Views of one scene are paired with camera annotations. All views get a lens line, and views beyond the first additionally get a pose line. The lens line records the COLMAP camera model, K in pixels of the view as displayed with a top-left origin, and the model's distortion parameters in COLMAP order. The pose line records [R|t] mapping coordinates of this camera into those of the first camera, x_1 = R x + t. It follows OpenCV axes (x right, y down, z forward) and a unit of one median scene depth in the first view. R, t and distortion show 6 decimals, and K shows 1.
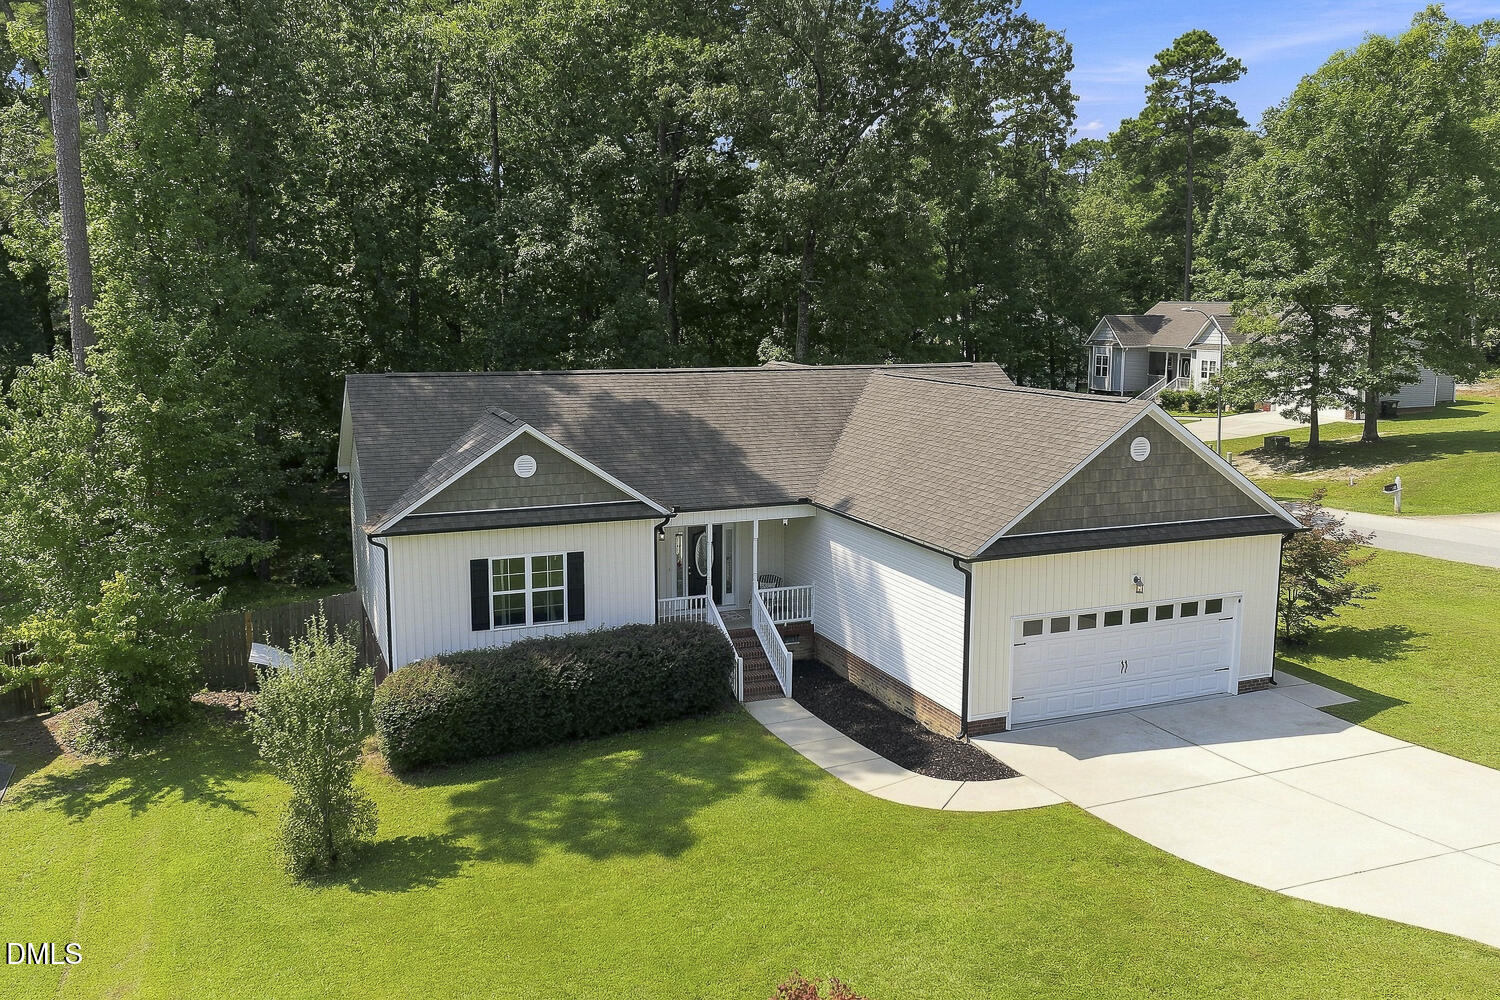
lens RADIAL K [[1243.3, 0, 750.0], [0, 1243.3, 500.0], [0, 0, 1]] dist [-0.008071, 0.004374]
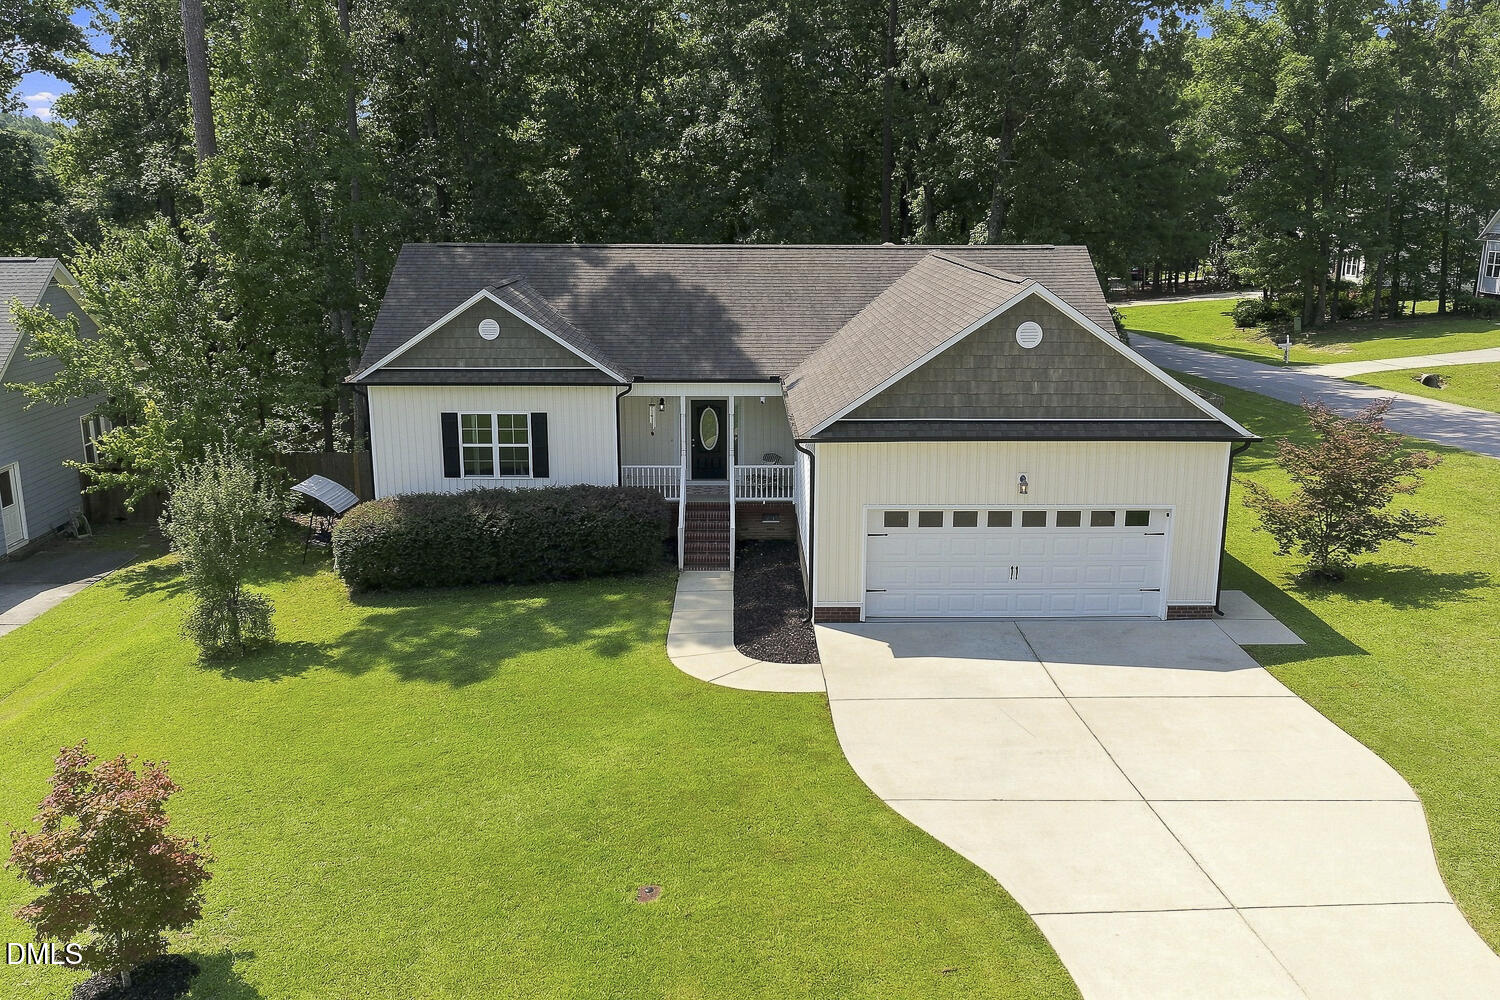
lens RADIAL K [[1243.3, 0, 750.0], [0, 1243.3, 500.0], [0, 0, 1]] dist [-0.008071, 0.004374]
pose [[0.929762, 0.089349, -0.357153, 0.439209], [-0.059240, 0.993771, 0.094394, 0.004886], [0.363363, -0.066606, 0.929264, 0.072304]]
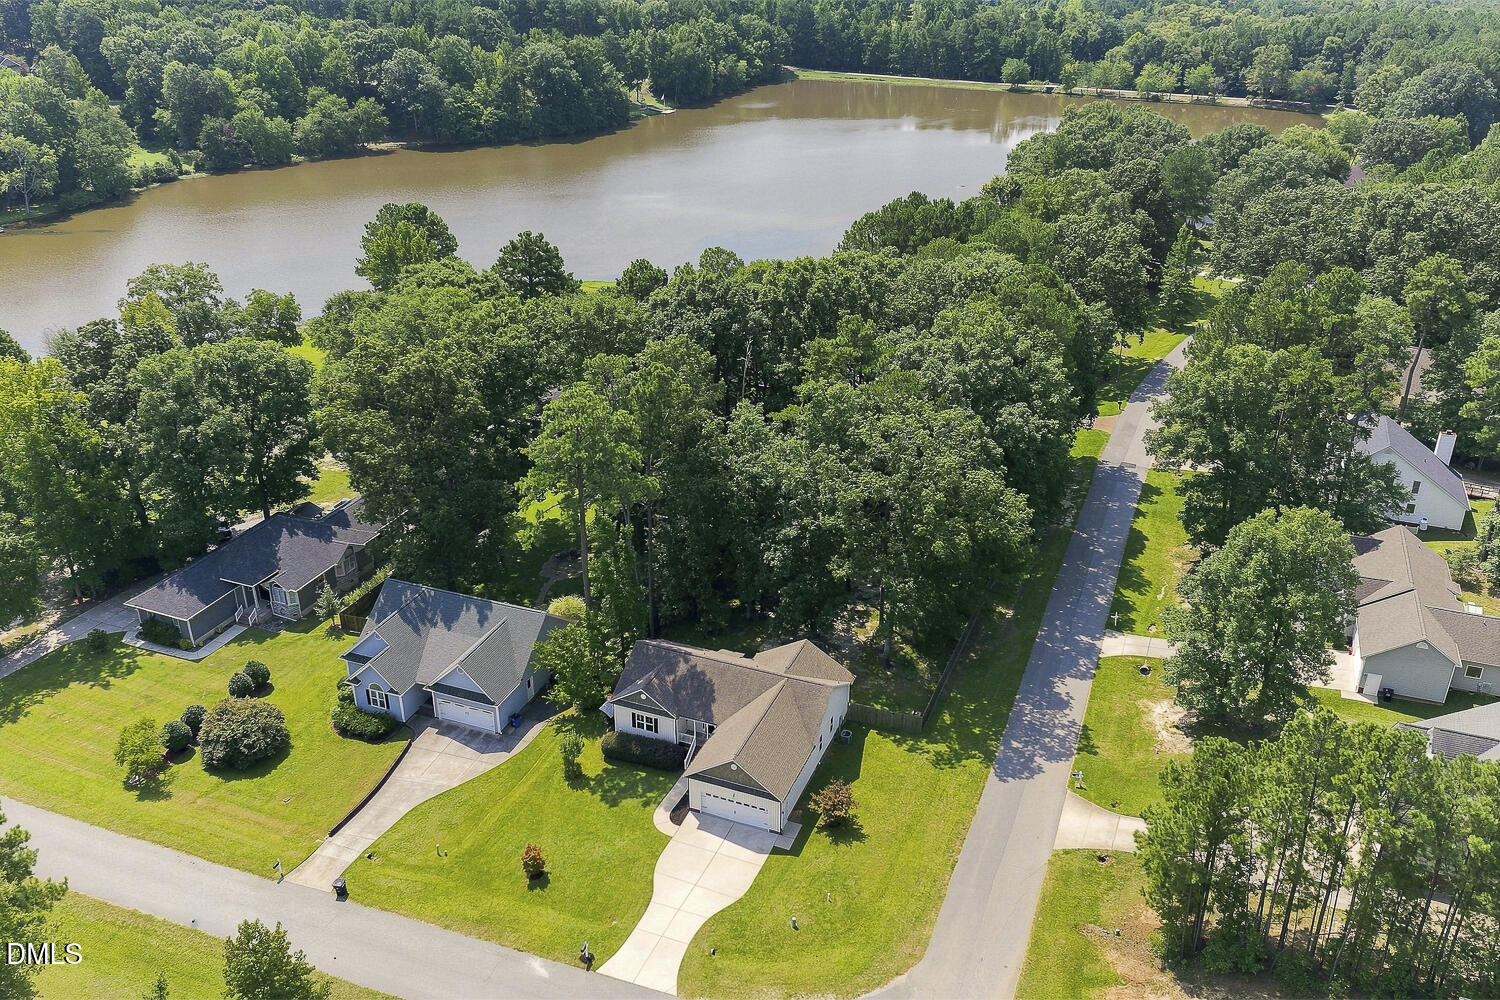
lens RADIAL K [[1243.3, 0, 750.0], [0, 1243.3, 500.0], [0, 0, 1]] dist [-0.008071, 0.004374]
pose [[0.713101, 0.310896, -0.628356, 2.405401], [-0.112595, 0.935446, 0.335057, -2.021349], [0.691961, -0.168179, 0.702073, -1.466298]]
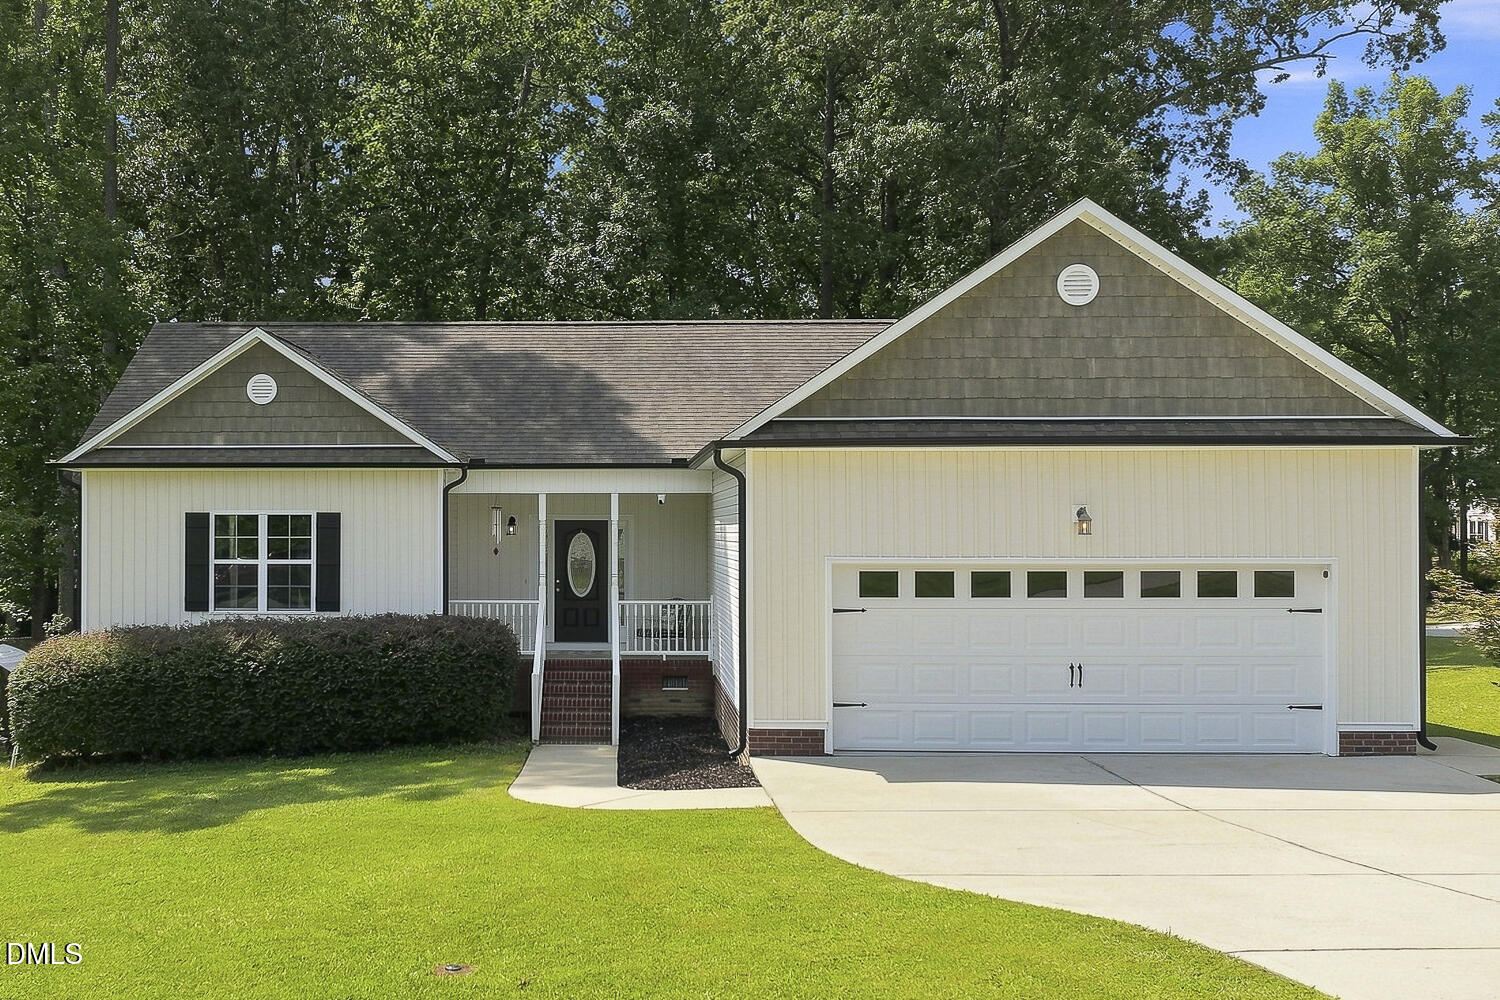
lens RADIAL K [[1635.6, 0, 539.8], [0, 1635.6, 514.8], [0, 0, 1]] dist [-0.003969, 0.010489]
pose [[0.905485, -0.006204, -0.424333, 0.392383], [-0.066863, 0.985319, -0.157084, 0.193725], [0.419078, 0.170609, 0.891777, 0.218589]]
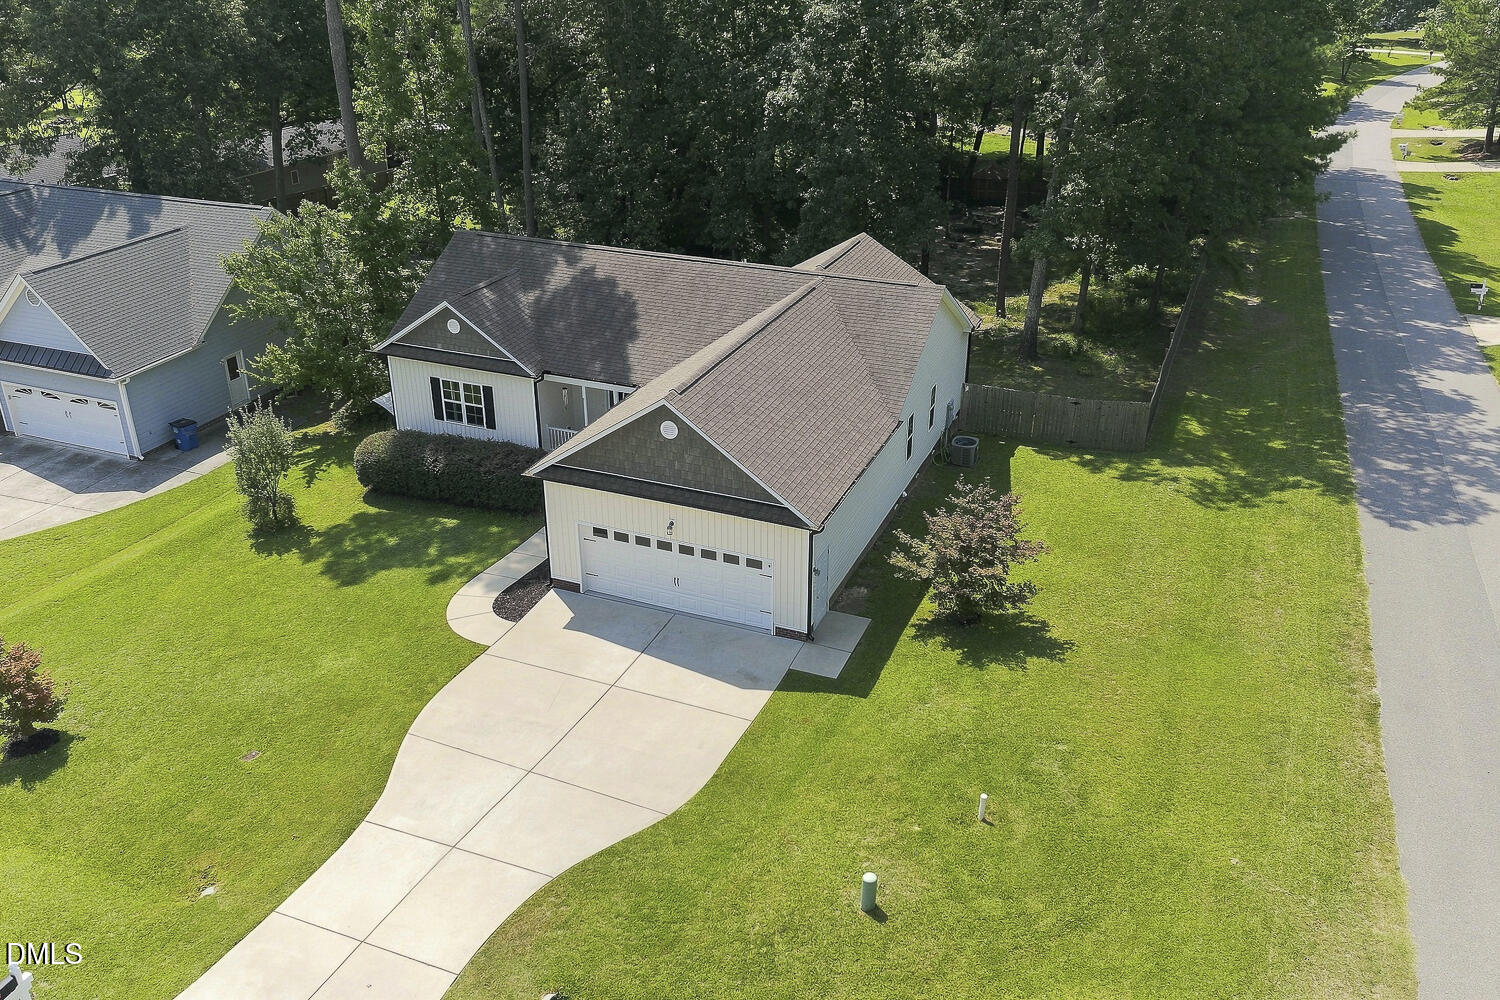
lens RADIAL K [[1243.3, 0, 750.0], [0, 1243.3, 500.0], [0, 0, 1]] dist [-0.008071, 0.004374]
pose [[0.709890, 0.311929, -0.631472, 1.149205], [-0.114293, 0.935714, 0.333730, -0.391582], [0.694977, -0.164739, 0.699905, 0.145373]]
